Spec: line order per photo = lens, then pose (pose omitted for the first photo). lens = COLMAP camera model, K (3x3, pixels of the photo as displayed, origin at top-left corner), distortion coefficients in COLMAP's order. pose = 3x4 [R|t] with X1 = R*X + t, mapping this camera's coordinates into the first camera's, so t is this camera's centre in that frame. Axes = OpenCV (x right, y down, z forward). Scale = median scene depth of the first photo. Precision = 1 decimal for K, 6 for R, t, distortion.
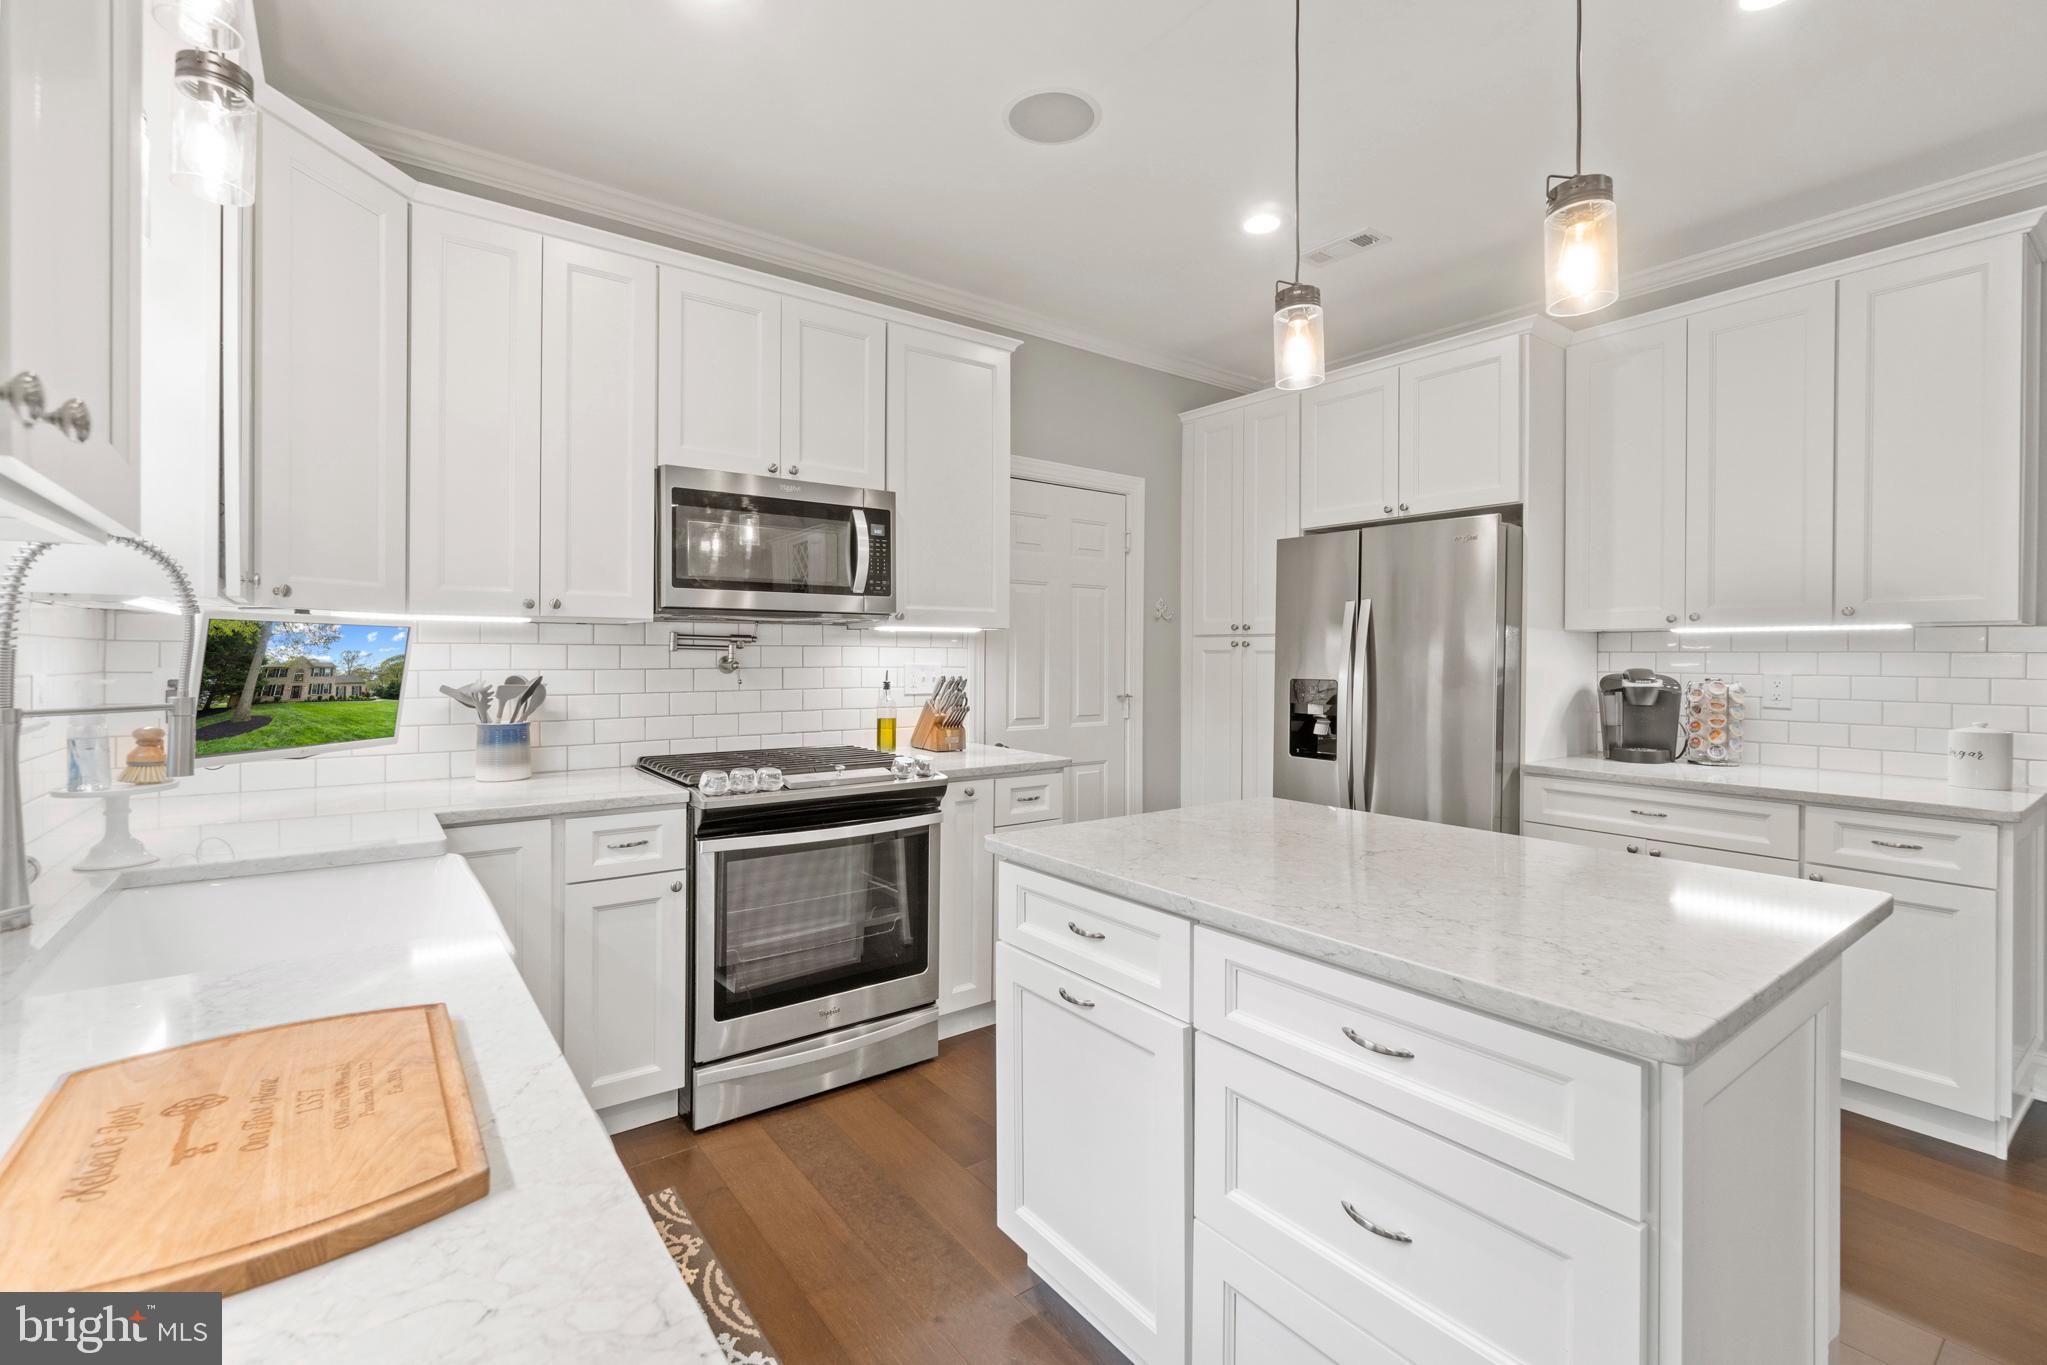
lens RADIAL K [[882.0, 0, 1007.7], [0, 882.0, 659.5], [0, 0, 1]] dist [-0.003460, 0.000633]
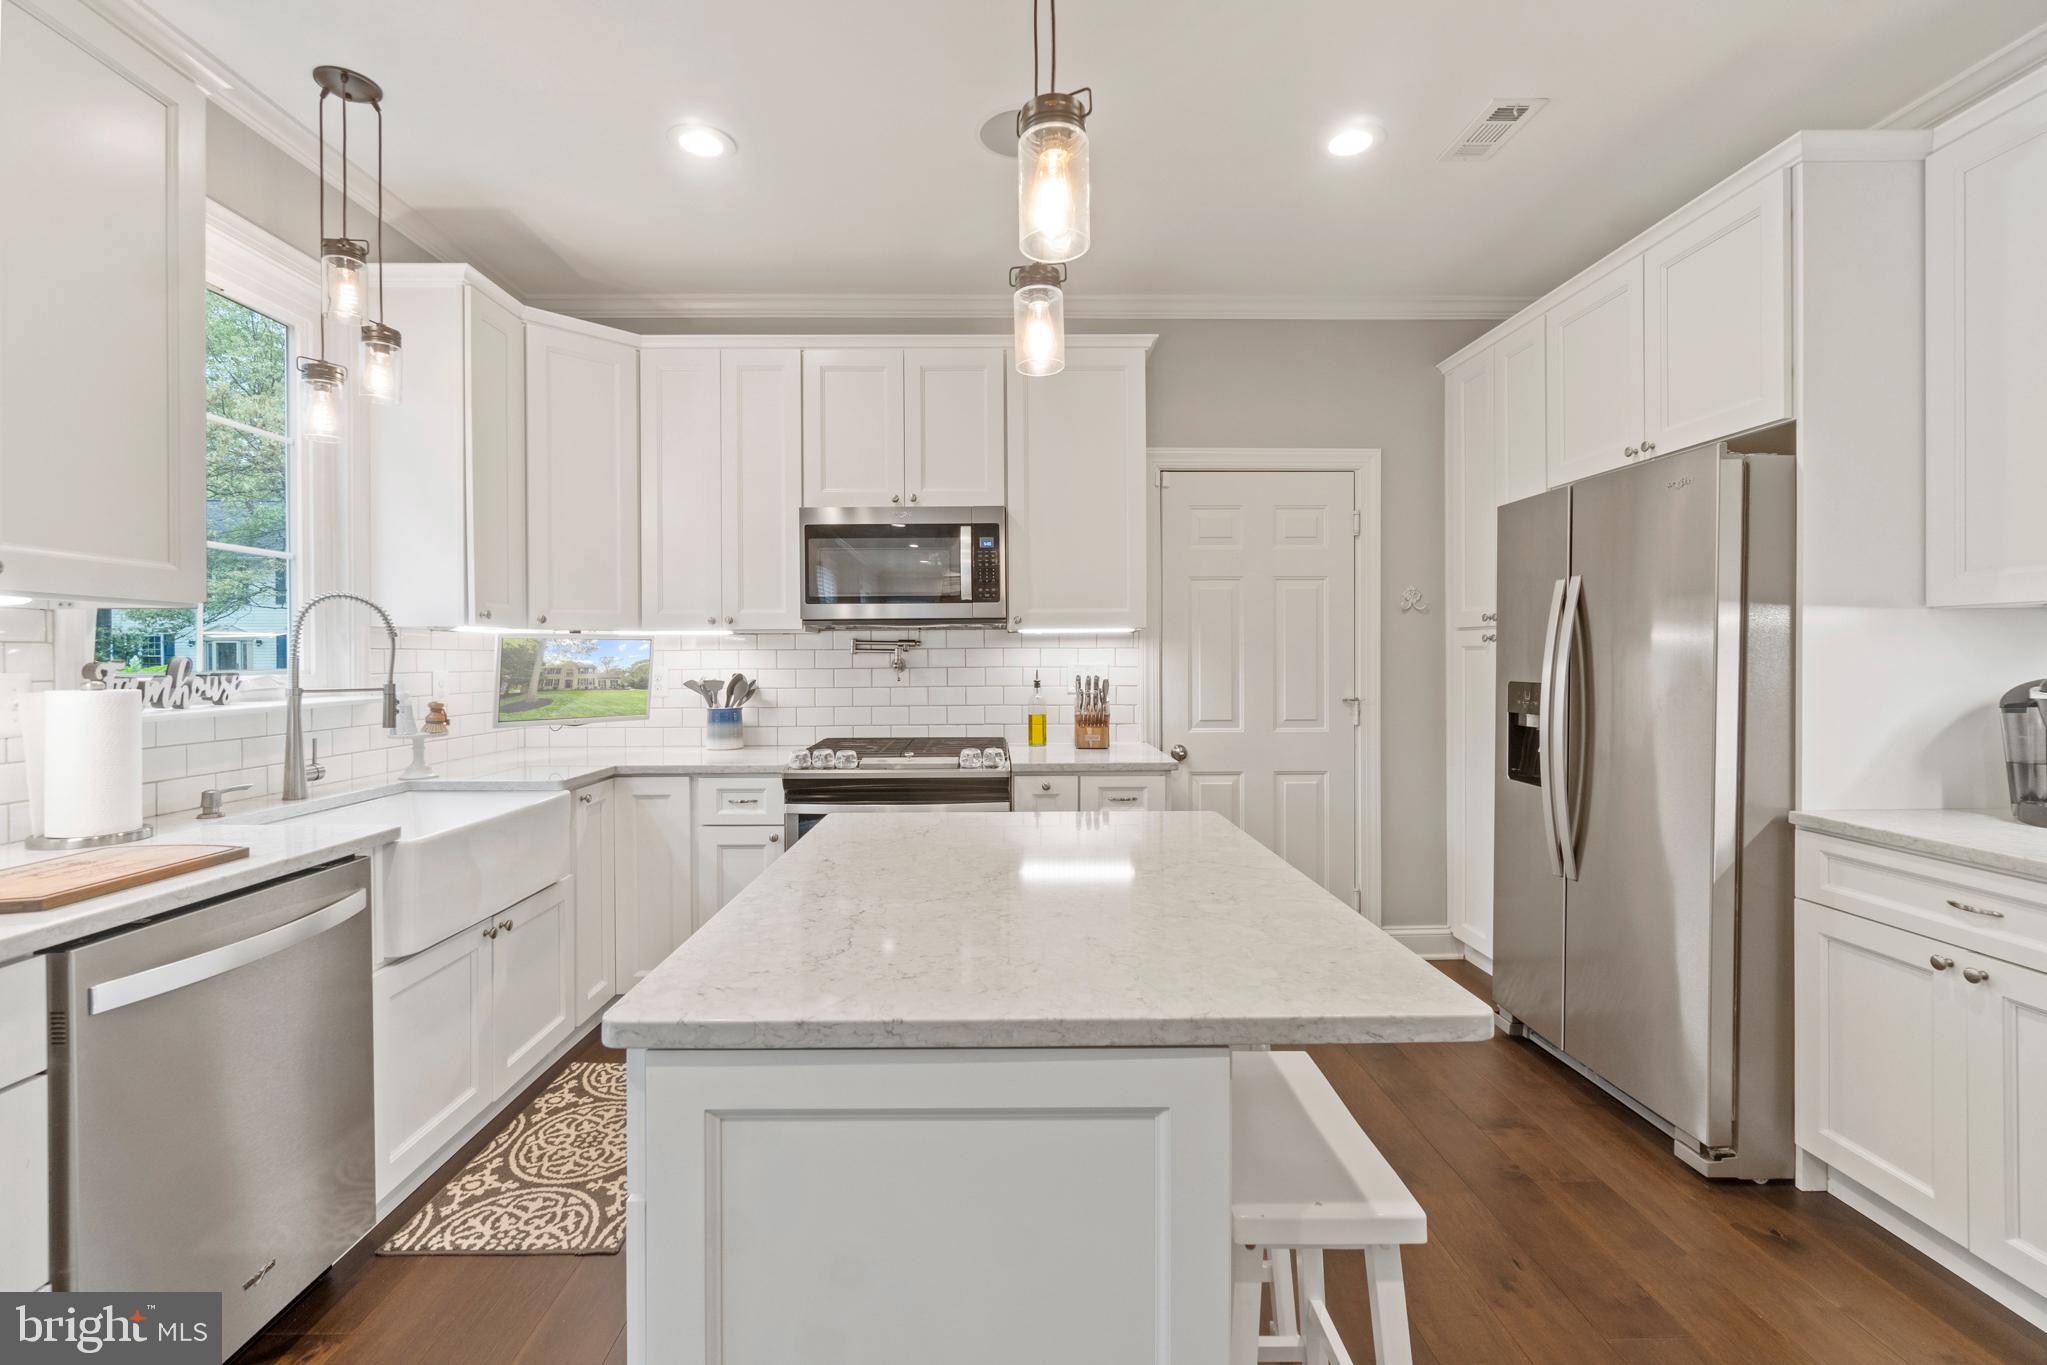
lens RADIAL K [[882.0, 0, 1009.8], [0, 882.0, 660.9], [0, 0, 1]] dist [-0.003460, 0.000633]
pose [[0.814116, -0.004687, -0.580683, 0.588504], [0.006359, 0.999979, 0.000844, 0.000318], [0.580667, -0.004380, 0.814129, 0.138267]]
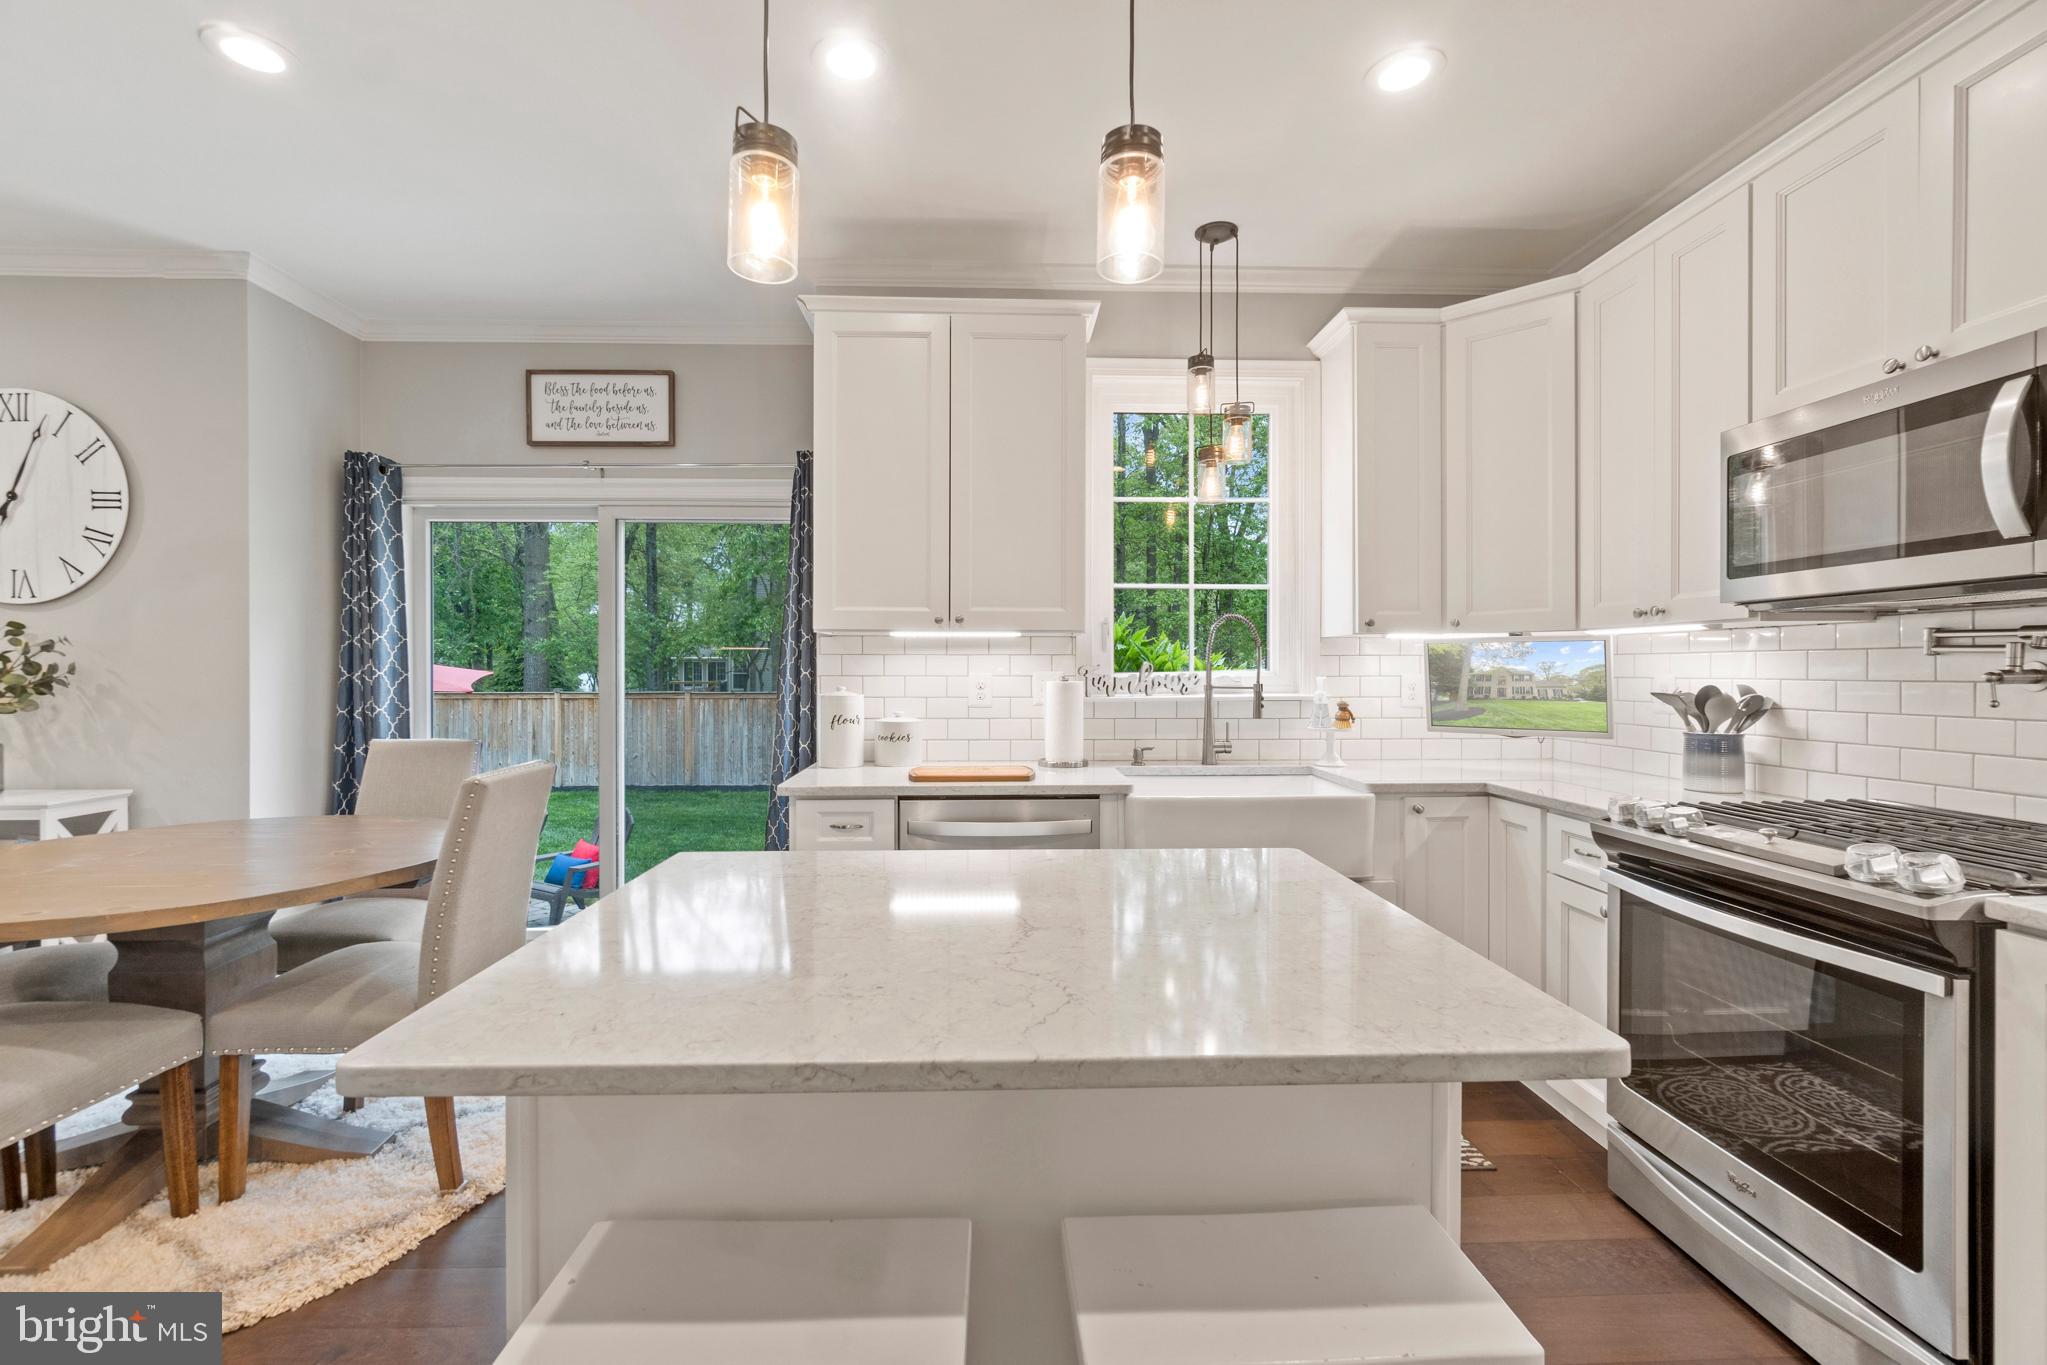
lens RADIAL K [[882.0, 0, 1018.3], [0, 882.0, 676.7], [0, 0, 1]] dist [-0.003460, 0.000633]
pose [[-0.558128, 0.003279, -0.829749, 0.661003], [-0.003507, 0.999974, 0.006310, 0.005354], [0.829748, 0.006432, -0.558102, 0.903226]]
